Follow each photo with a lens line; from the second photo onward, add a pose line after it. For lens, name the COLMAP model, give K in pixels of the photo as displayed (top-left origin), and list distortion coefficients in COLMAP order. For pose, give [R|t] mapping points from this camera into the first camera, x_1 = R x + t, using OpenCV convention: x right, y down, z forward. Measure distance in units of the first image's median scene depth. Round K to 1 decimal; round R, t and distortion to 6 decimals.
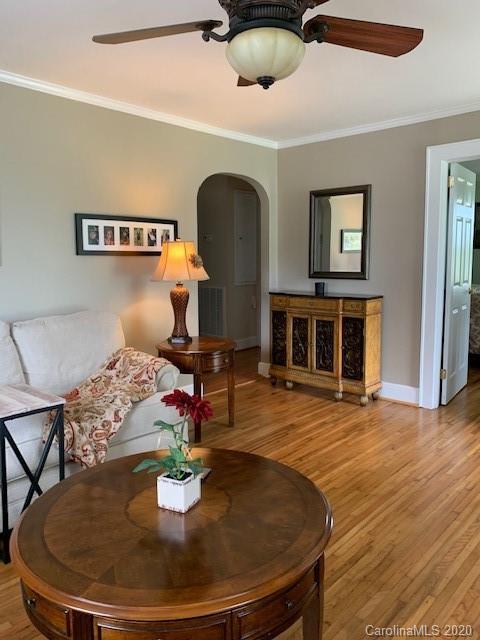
lens RADIAL K [[491.2, 0, 243.7], [0, 491.2, 315.6], [0, 0, 1]] dist [0.038196, -0.034288]
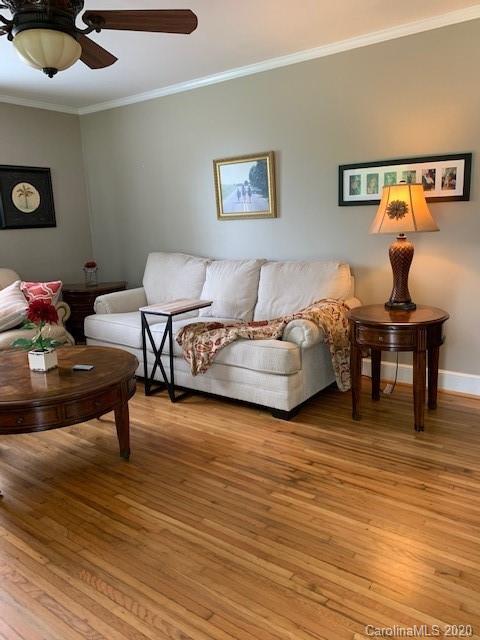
lens RADIAL K [[491.2, 0, 244.2], [0, 491.2, 312.5], [0, 0, 1]] dist [0.038196, -0.034288]
pose [[0.098084, 0.190376, -0.976799, 0.697285], [-0.085548, 0.979512, 0.182315, -0.072365], [0.991494, 0.065681, 0.112360, 0.675557]]
